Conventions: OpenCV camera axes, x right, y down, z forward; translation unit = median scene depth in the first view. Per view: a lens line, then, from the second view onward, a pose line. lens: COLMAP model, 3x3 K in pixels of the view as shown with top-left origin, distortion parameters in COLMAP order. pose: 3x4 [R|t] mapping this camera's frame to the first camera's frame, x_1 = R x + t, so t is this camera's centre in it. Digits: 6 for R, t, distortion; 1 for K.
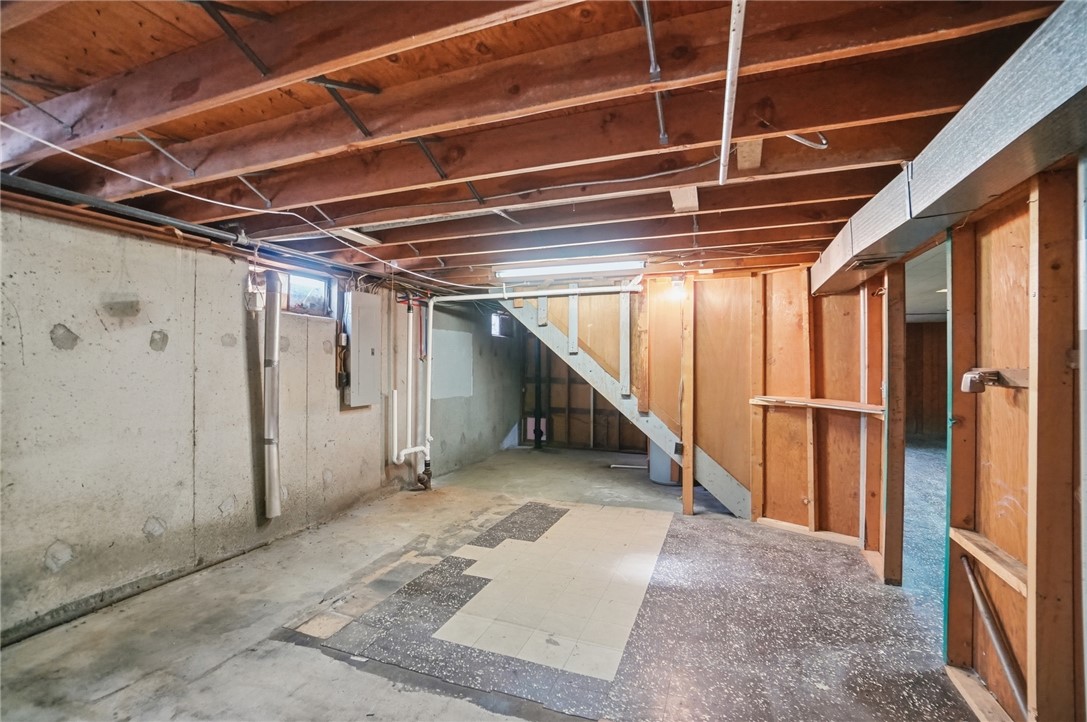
lens RADIAL K [[486.5, 0, 541.1], [0, 486.5, 355.9], [0, 0, 1]] dist [-0.065326, 0.025208]
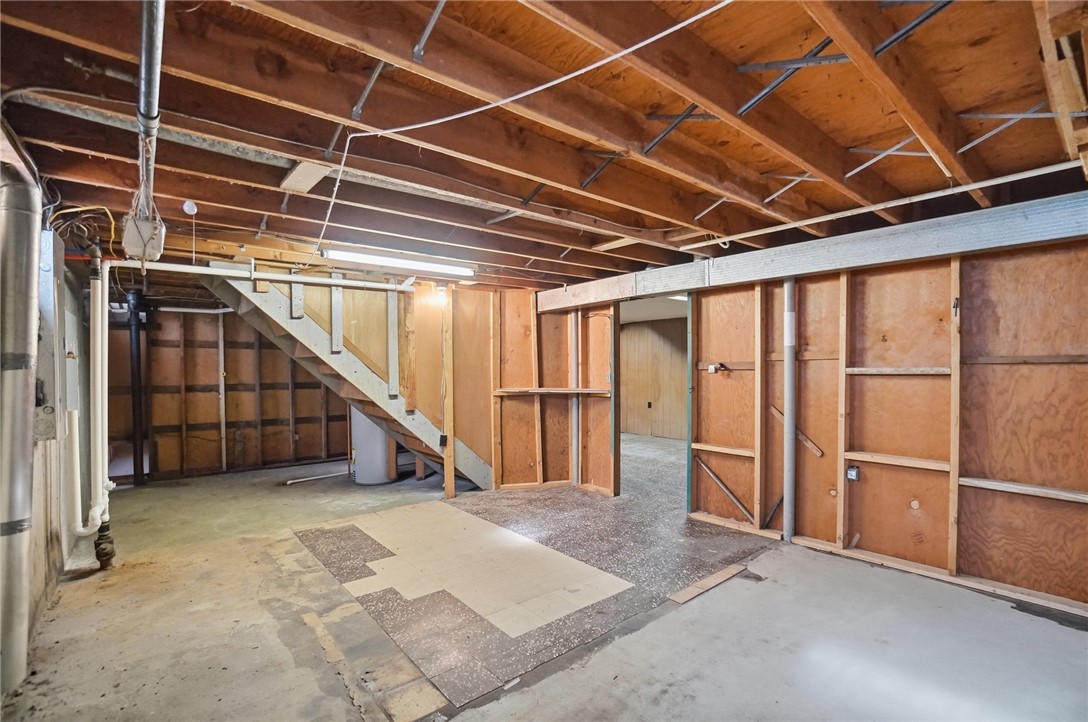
lens RADIAL K [[498.4, 0, 544.3], [0, 498.4, 365.3], [0, 0, 1]] dist [-0.068316, 0.028439]
pose [[0.486083, -0.004708, 0.873900, -0.633824], [-0.002991, 0.999971, 0.007051, 0.013447], [-0.873908, -0.006041, 0.486054, 0.270673]]
